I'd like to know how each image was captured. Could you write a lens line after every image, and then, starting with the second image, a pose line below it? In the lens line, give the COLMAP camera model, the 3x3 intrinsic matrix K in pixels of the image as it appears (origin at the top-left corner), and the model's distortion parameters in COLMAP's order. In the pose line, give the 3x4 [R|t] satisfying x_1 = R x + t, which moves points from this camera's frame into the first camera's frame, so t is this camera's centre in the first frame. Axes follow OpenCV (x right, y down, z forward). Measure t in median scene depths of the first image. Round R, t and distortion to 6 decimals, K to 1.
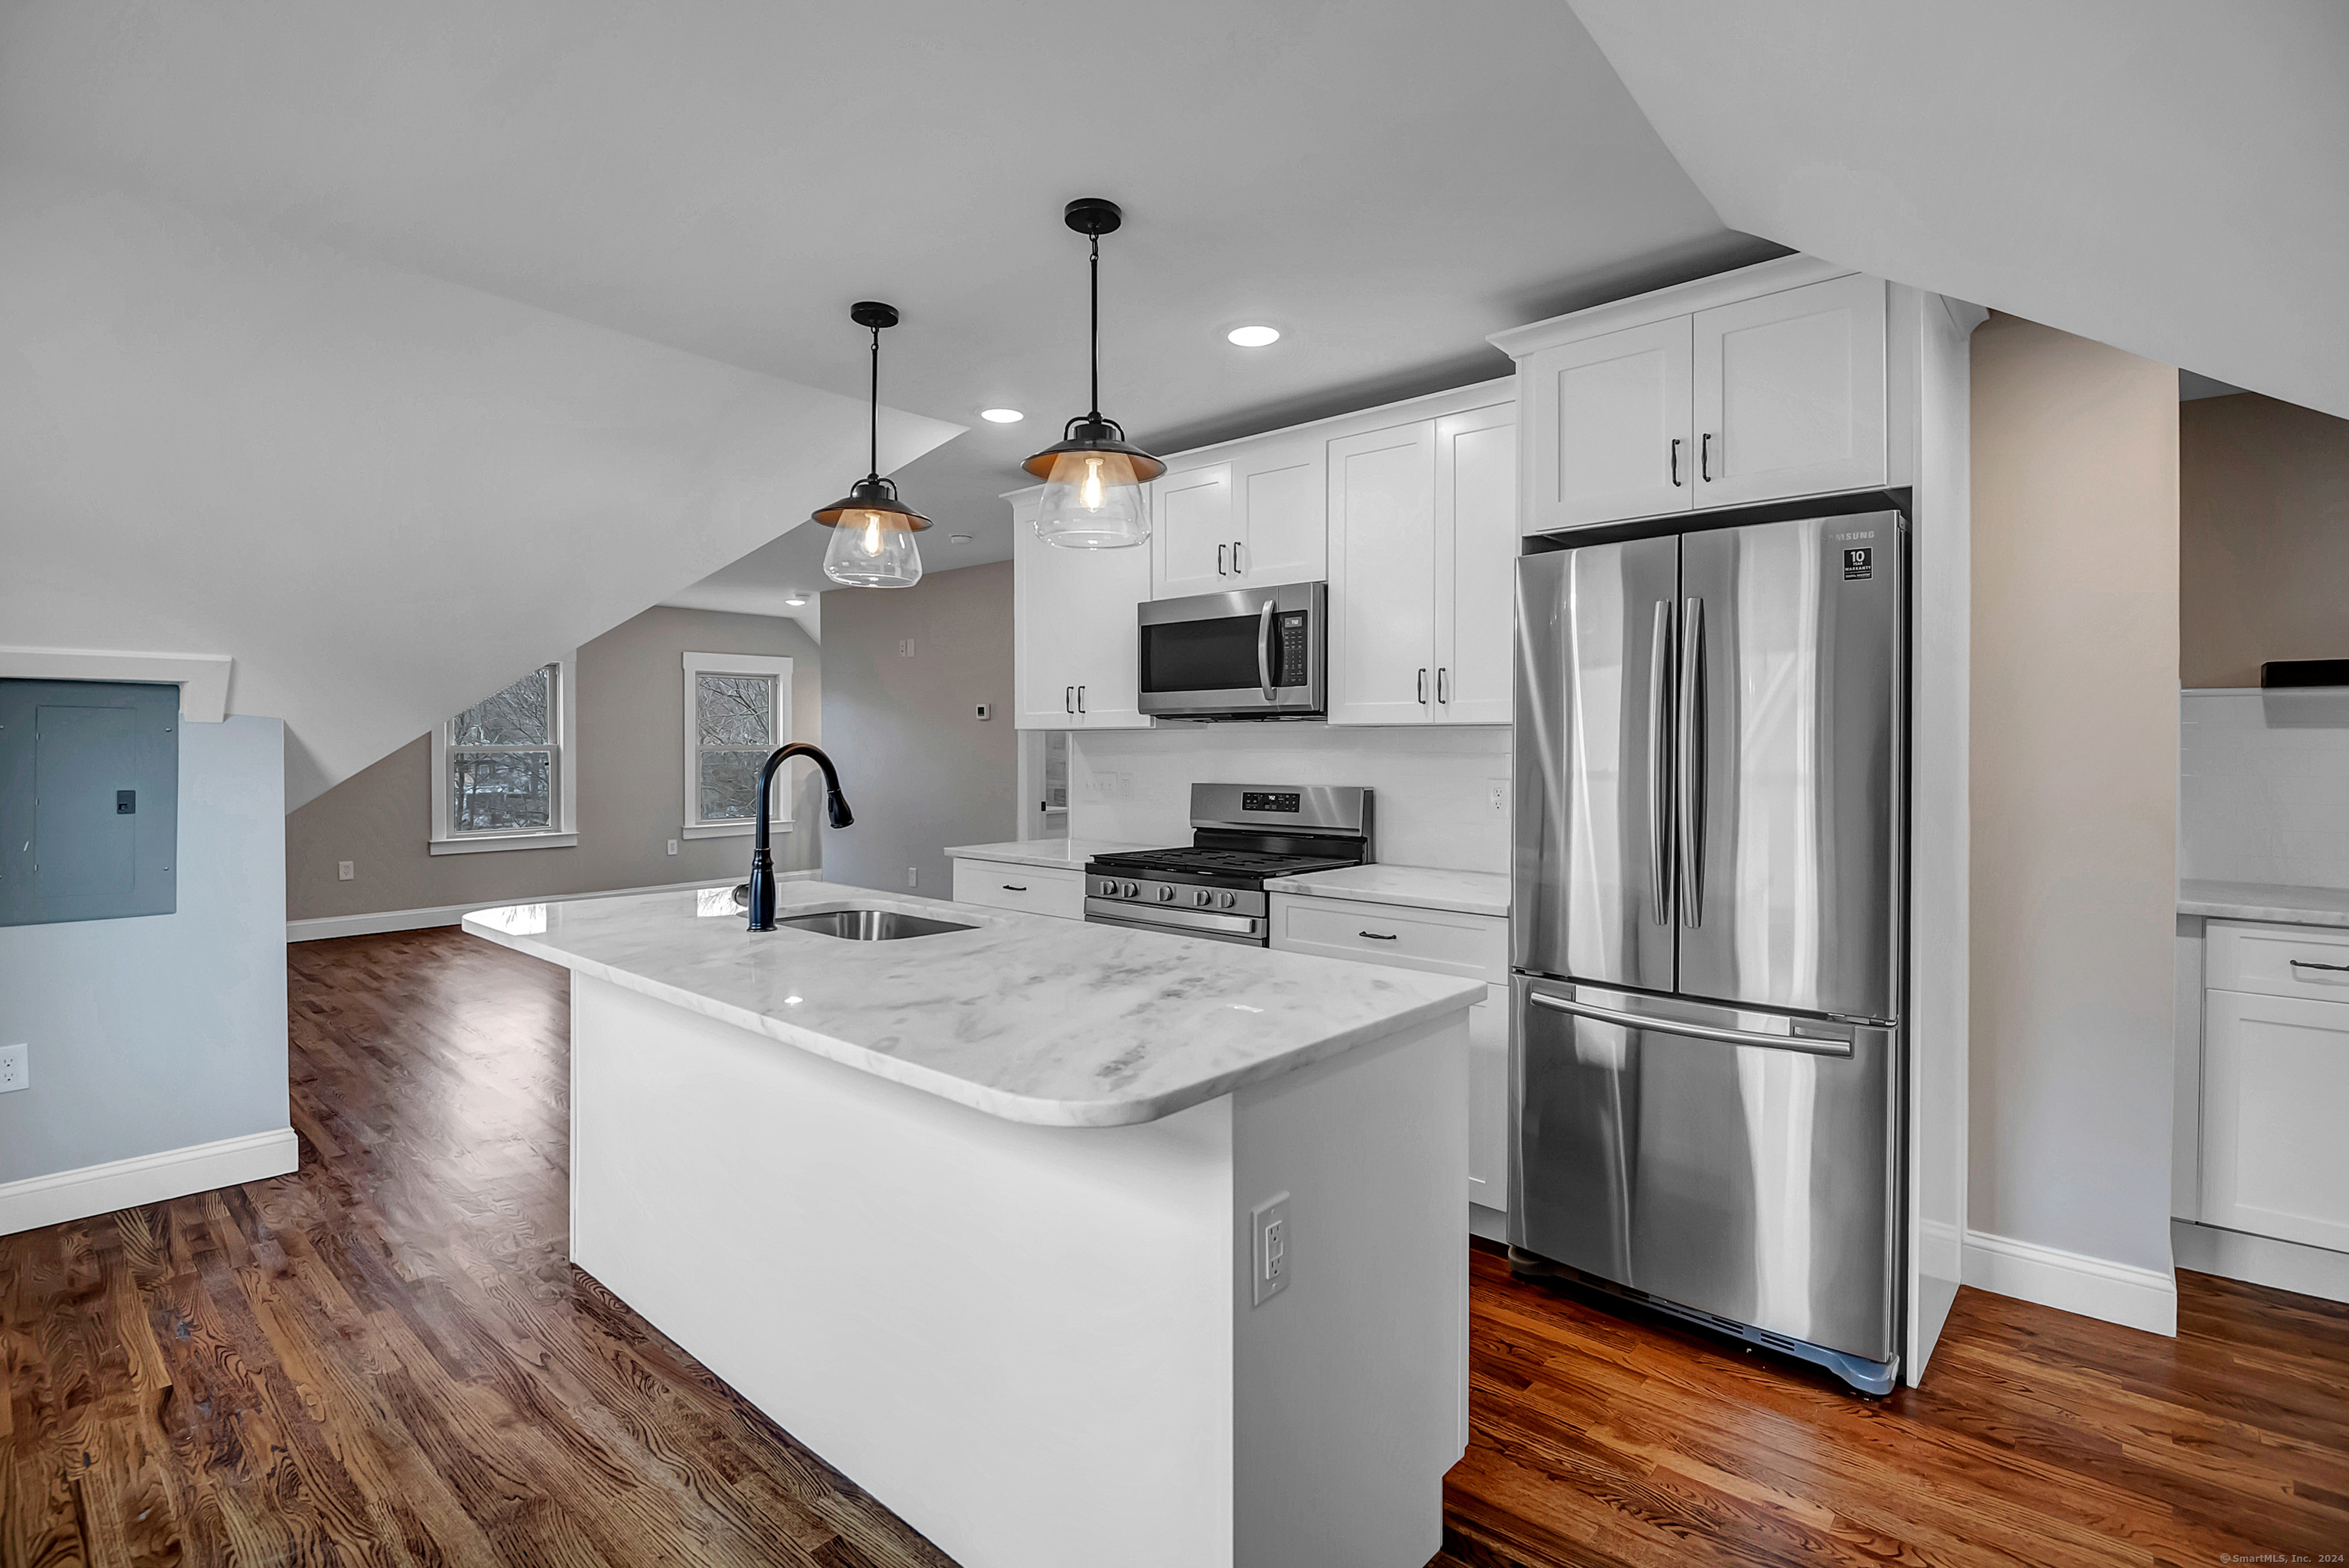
lens RADIAL K [[1102.2, 0, 1181.5], [0, 1102.2, 779.8], [0, 0, 1]] dist [-0.001527, -0.011502]
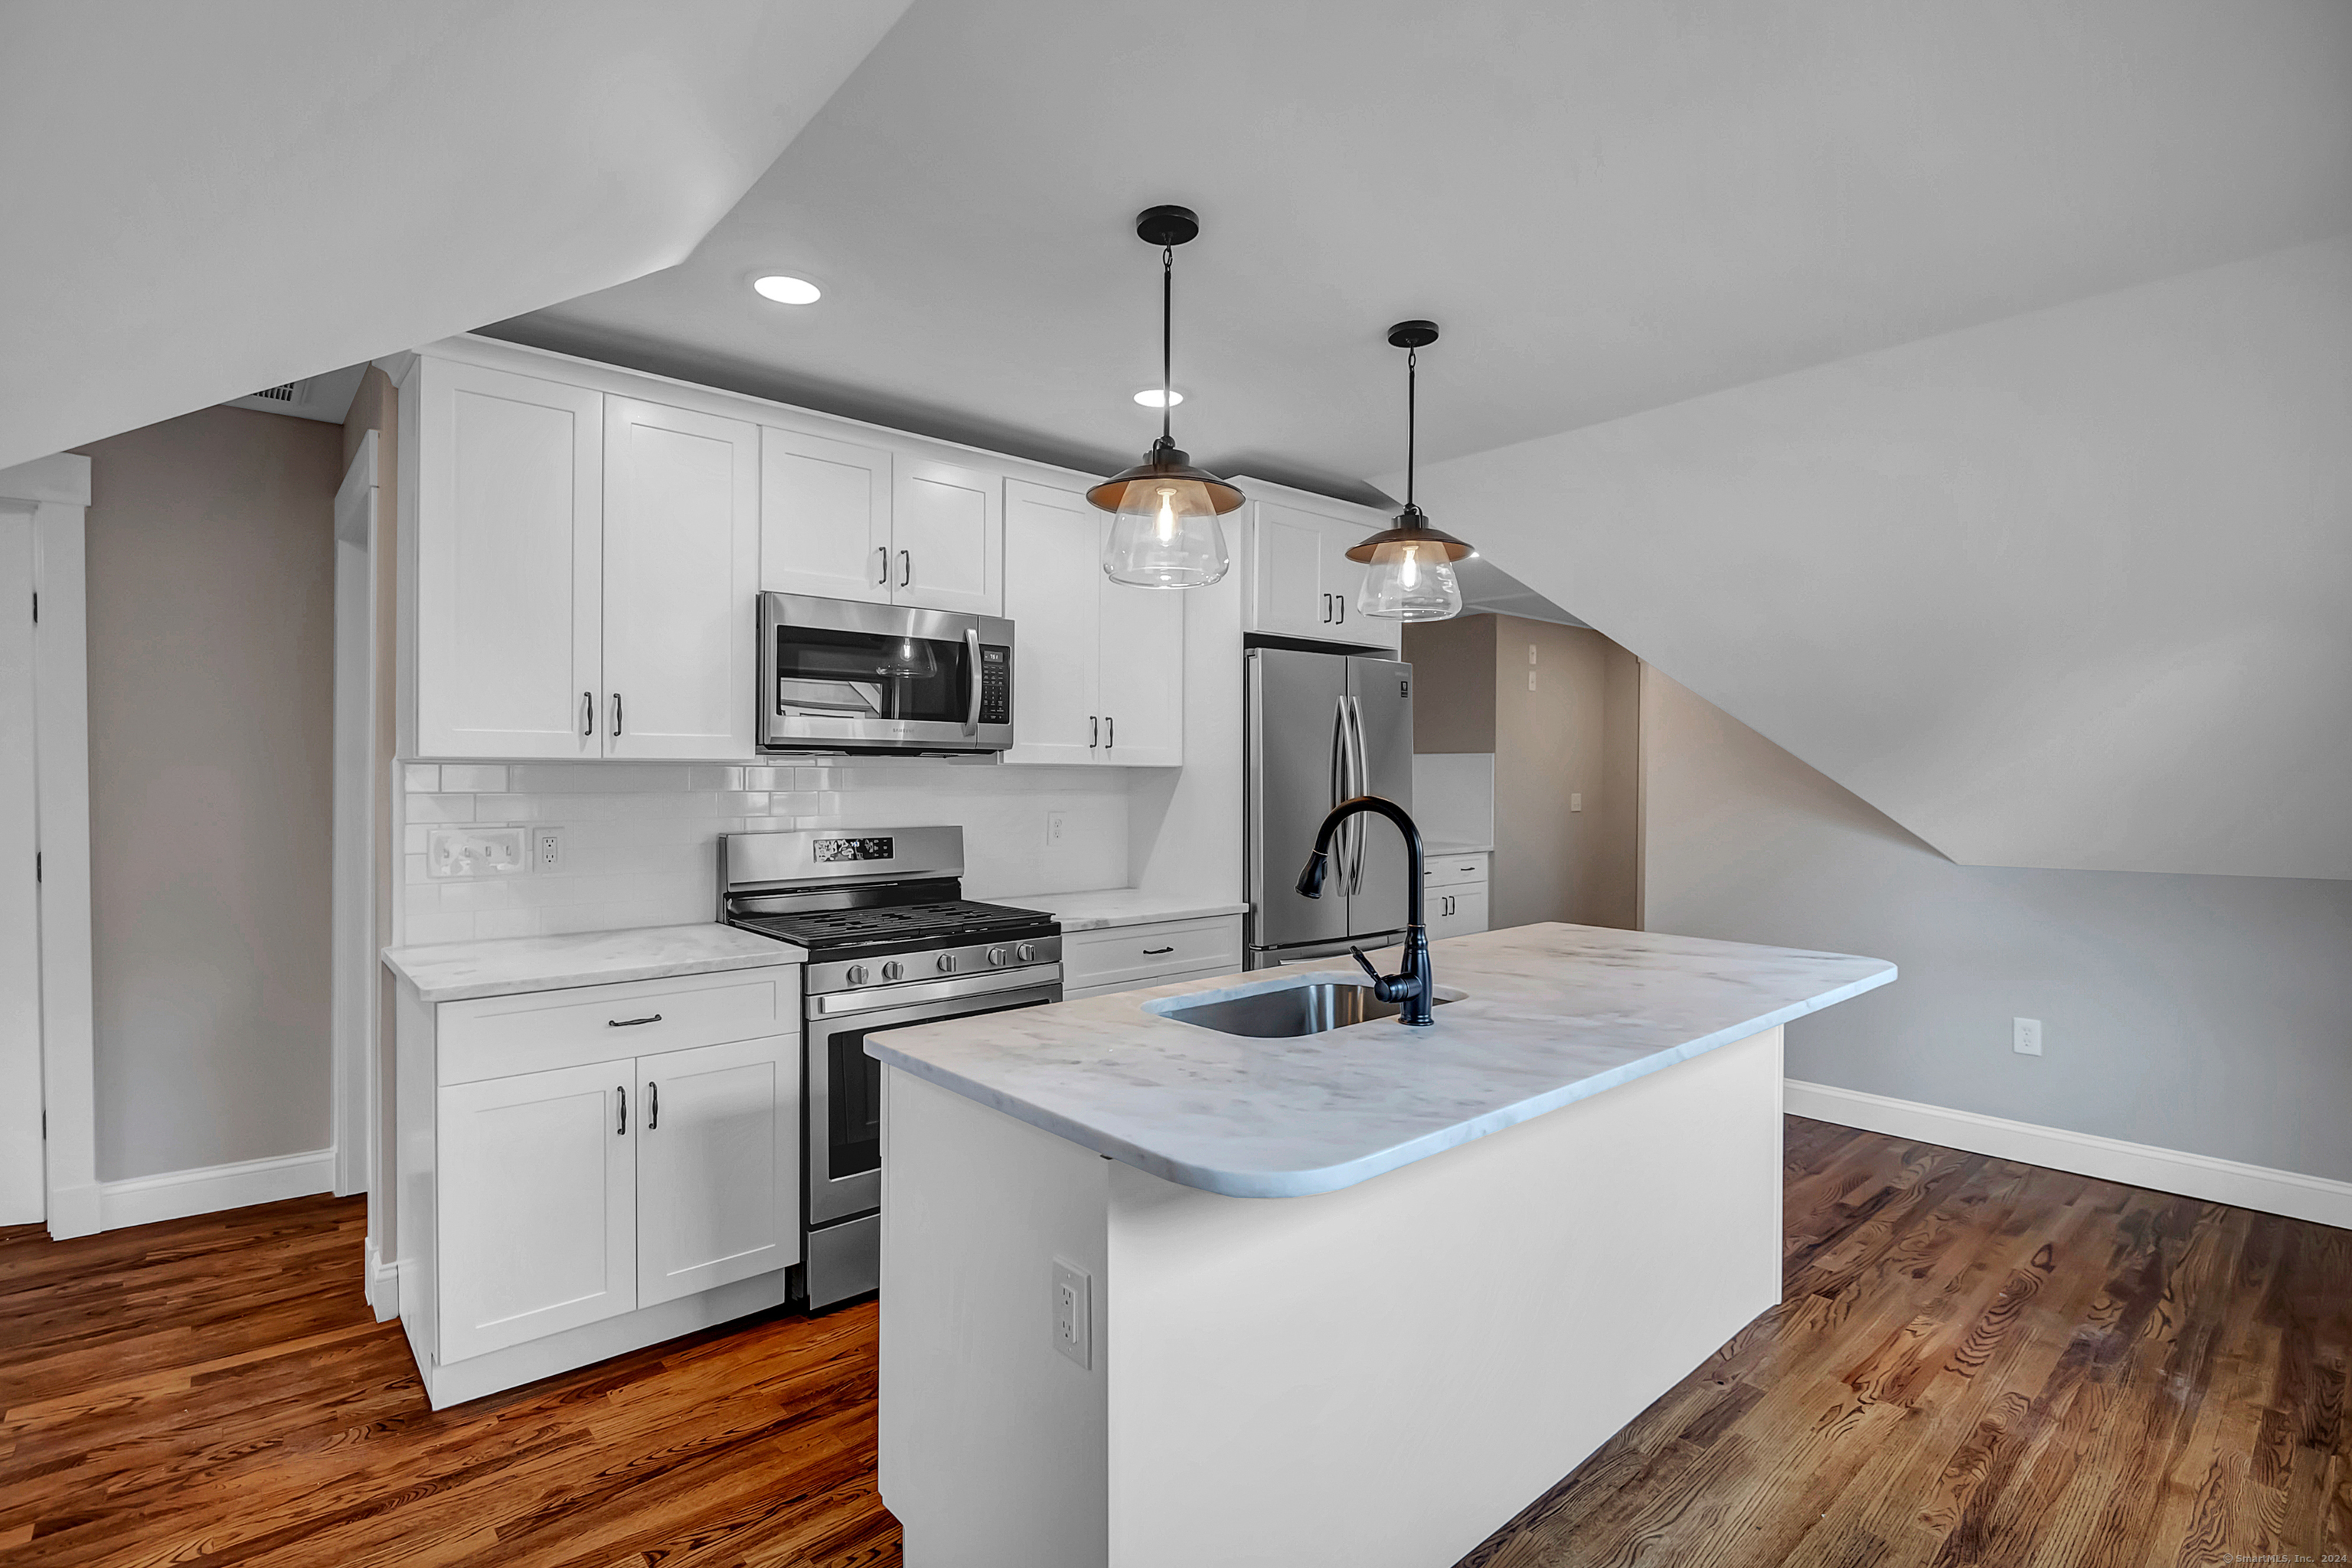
lens RADIAL K [[1116.5, 0, 1181.3], [0, 1116.5, 778.9], [0, 0, 1]] dist [-0.001678, -0.013230]
pose [[0.128586, -0.012822, 0.991615, -0.970119], [0.019026, 0.999764, 0.010461, -0.050758], [-0.991516, 0.017522, 0.128800, 0.823821]]
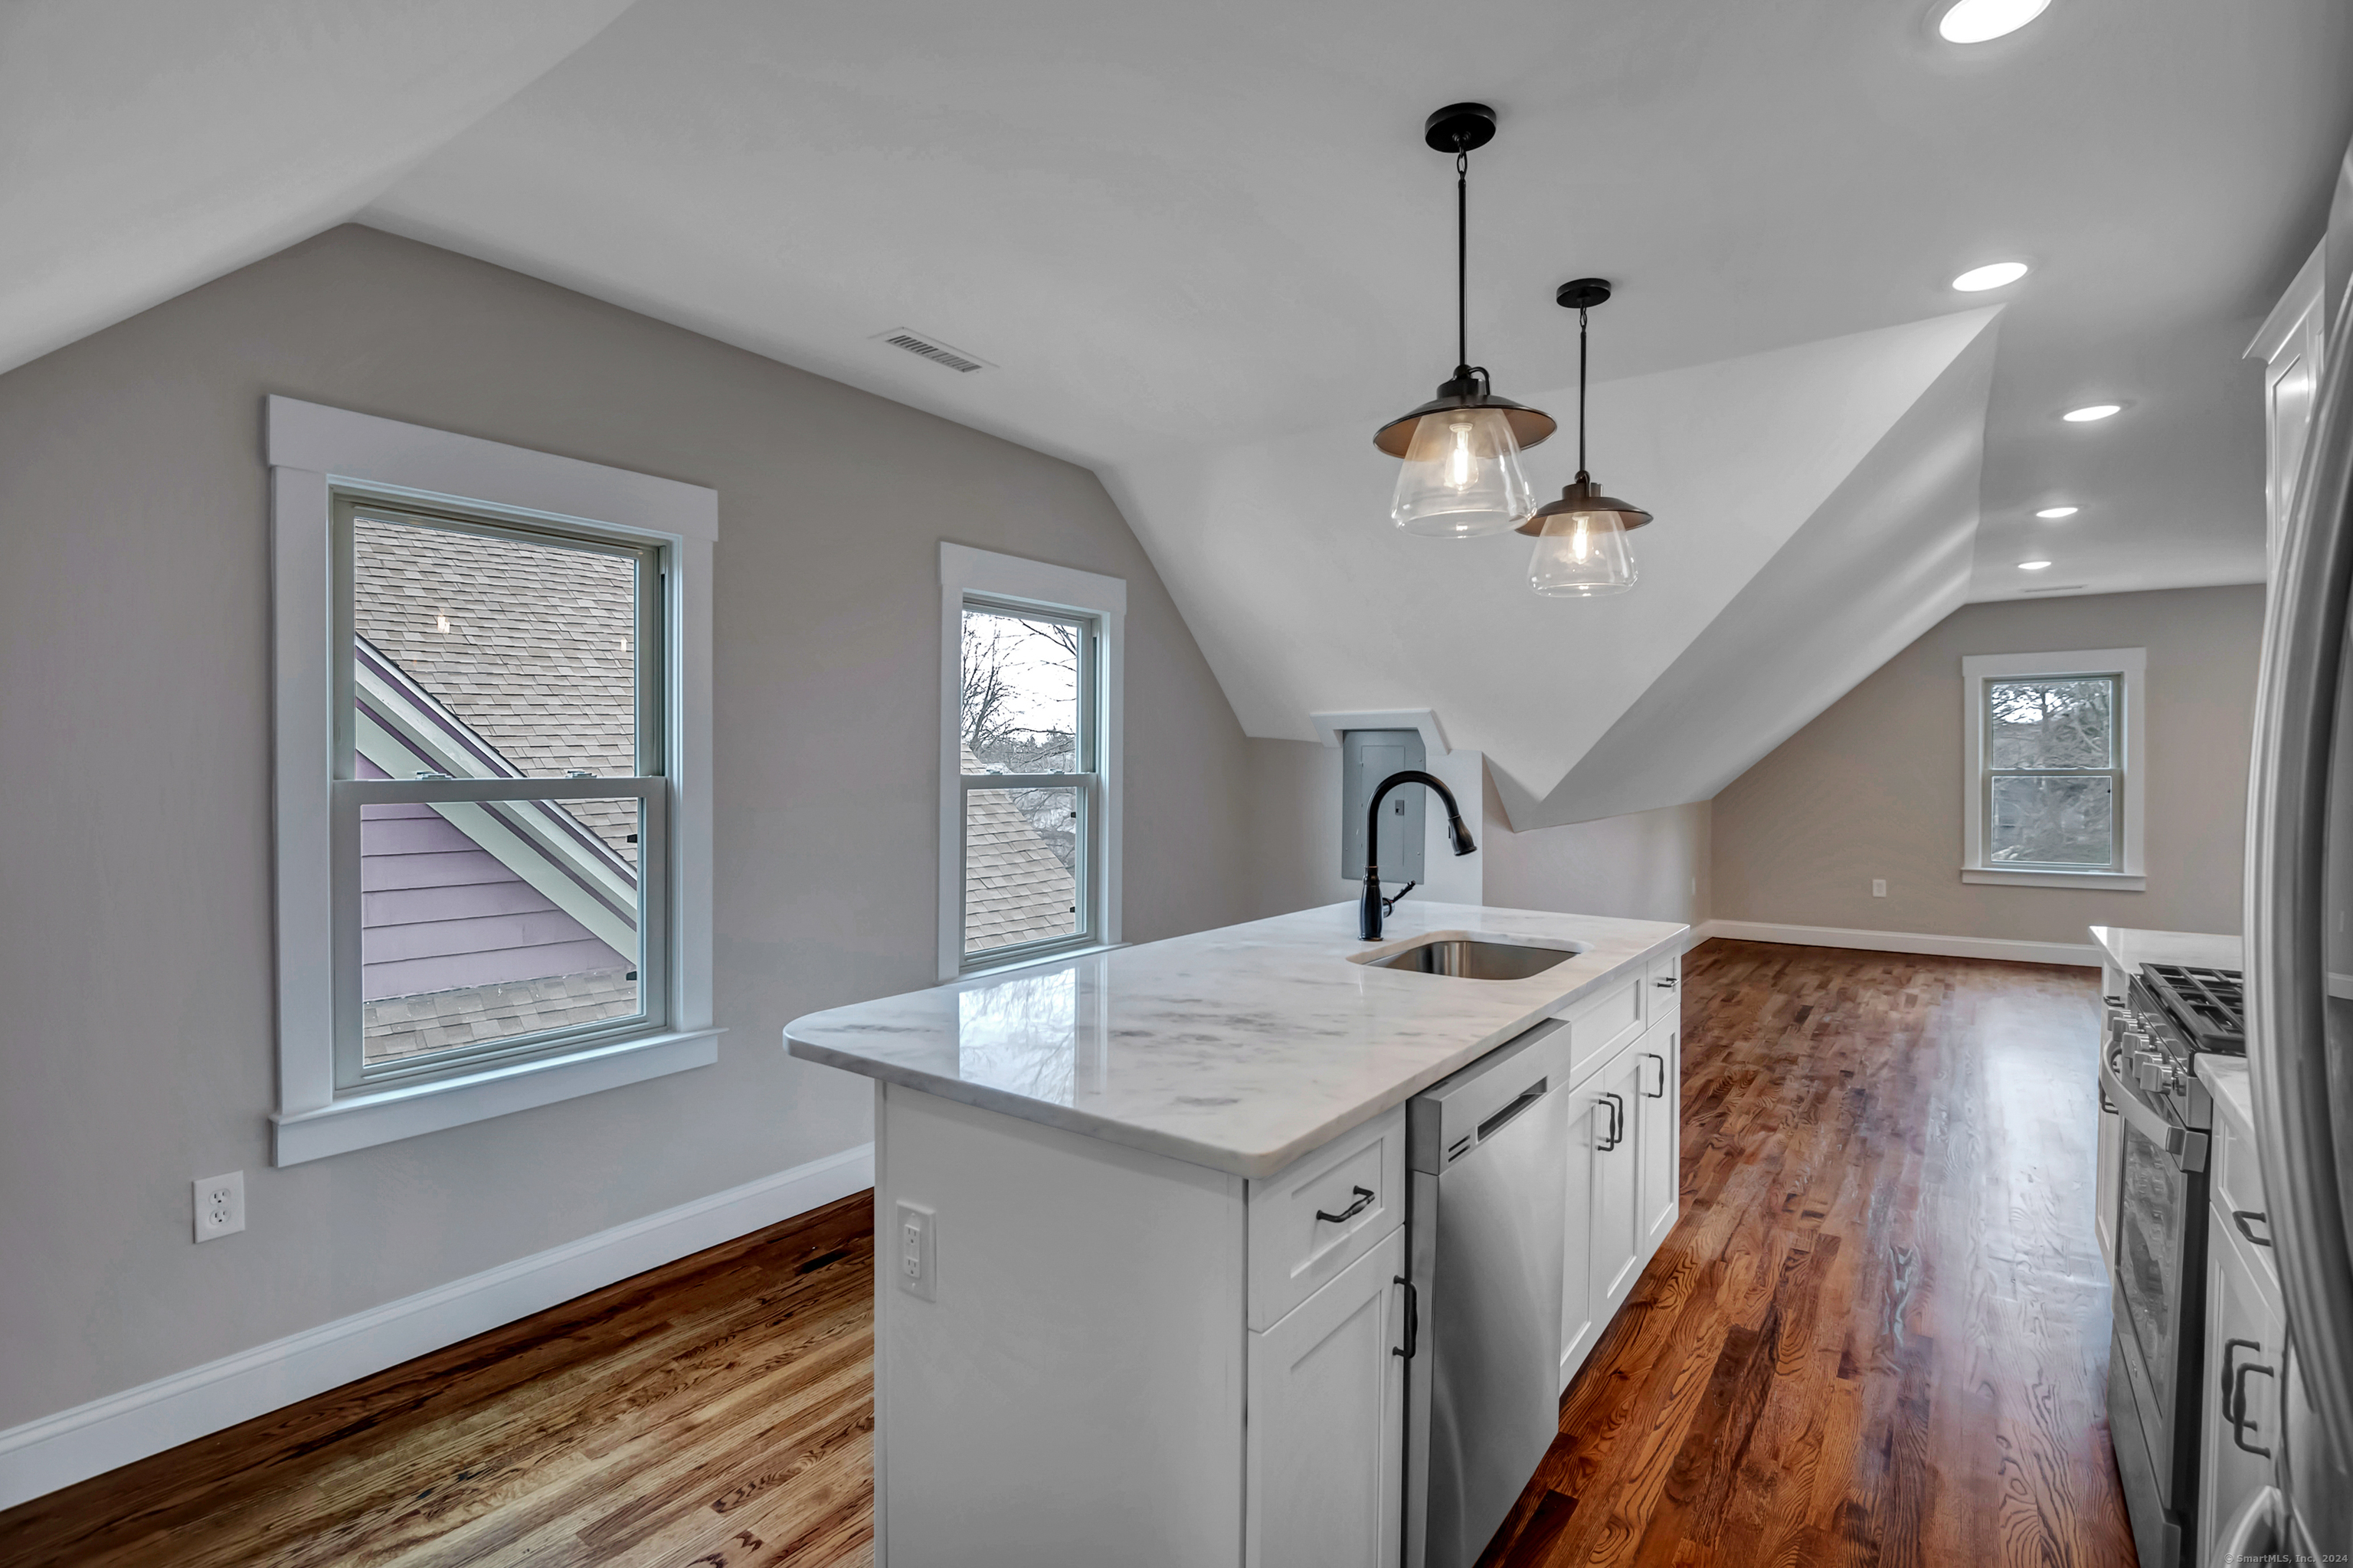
lens RADIAL K [[1104.2, 0, 1183.5], [0, 1104.2, 779.8], [0, 0, 1]] dist [-0.001527, -0.011502]
pose [[0.100061, 0.010549, -0.994925, 0.547744], [-0.026444, 0.999619, 0.007939, -0.028641], [0.994630, 0.025515, 0.100302, 0.561184]]
